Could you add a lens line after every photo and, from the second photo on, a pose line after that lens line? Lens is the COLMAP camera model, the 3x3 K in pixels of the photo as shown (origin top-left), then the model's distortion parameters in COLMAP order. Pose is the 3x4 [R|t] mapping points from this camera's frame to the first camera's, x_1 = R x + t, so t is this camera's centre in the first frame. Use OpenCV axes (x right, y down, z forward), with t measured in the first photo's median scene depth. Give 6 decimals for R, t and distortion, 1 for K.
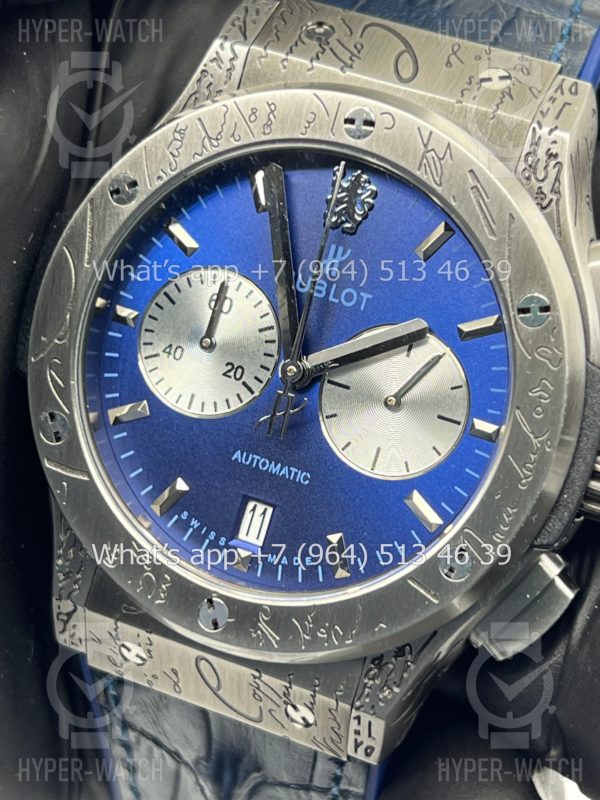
lens RADIAL K [[1875.5, 0, 307.7], [0, 1875.5, 405.2], [0, 0, 1]] dist [0.173937, 0.000000]
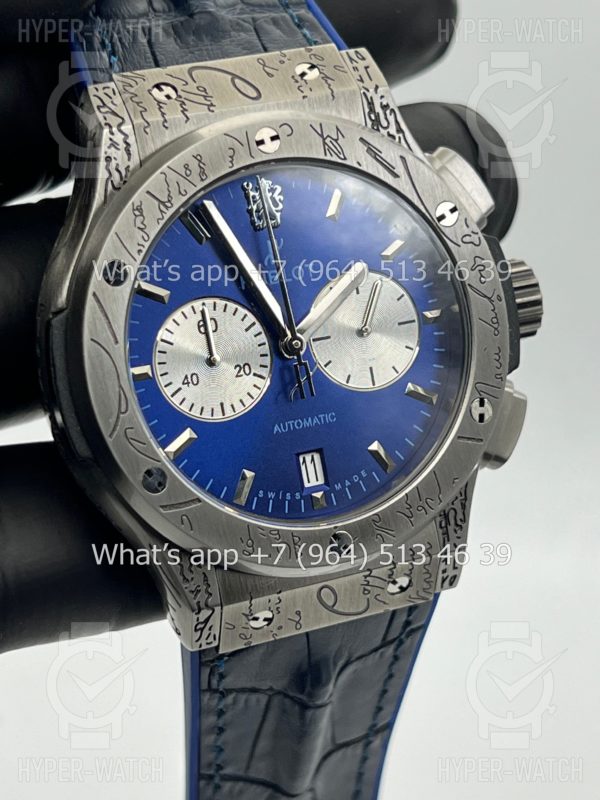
lens RADIAL K [[1875.5, 0, 298.8], [0, 1875.5, 392.3], [0, 0, 1]] dist [0.173937, 0.000000]
pose [[0.703308, -0.456317, 0.545099, -0.692203], [0.436354, 0.882449, 0.175722, -0.205727], [-0.561207, 0.114269, 0.819749, -0.017984]]
